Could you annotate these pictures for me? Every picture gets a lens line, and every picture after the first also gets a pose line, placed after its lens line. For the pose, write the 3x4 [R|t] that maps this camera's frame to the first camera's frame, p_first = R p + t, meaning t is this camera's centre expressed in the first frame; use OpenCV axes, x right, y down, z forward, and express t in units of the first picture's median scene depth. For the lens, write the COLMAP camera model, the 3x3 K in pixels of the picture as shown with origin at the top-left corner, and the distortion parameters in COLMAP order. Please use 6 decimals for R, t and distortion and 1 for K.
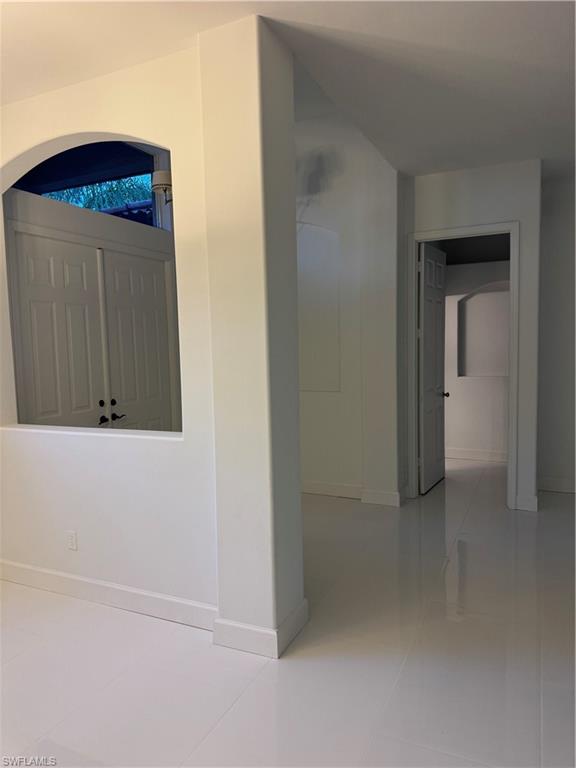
lens RADIAL K [[535.7, 0, 284.0], [0, 535.7, 380.7], [0, 0, 1]] dist [0.102983, -0.168536]
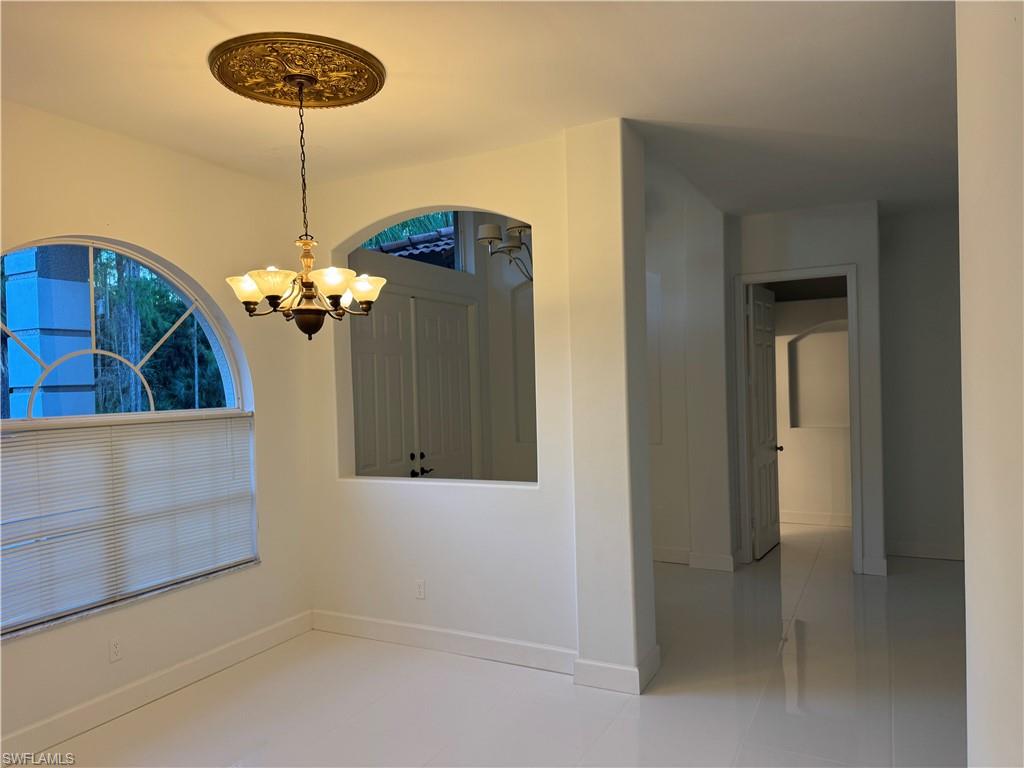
lens RADIAL K [[709.8, 0, 499.6], [0, 709.8, 383.6], [0, 0, 1]] dist [0.095484, -0.197143]
pose [[0.998408, -0.004778, -0.056199, -0.109046], [0.000964, 0.997705, -0.067697, -0.001582], [0.056394, 0.067535, 0.996122, -0.245494]]
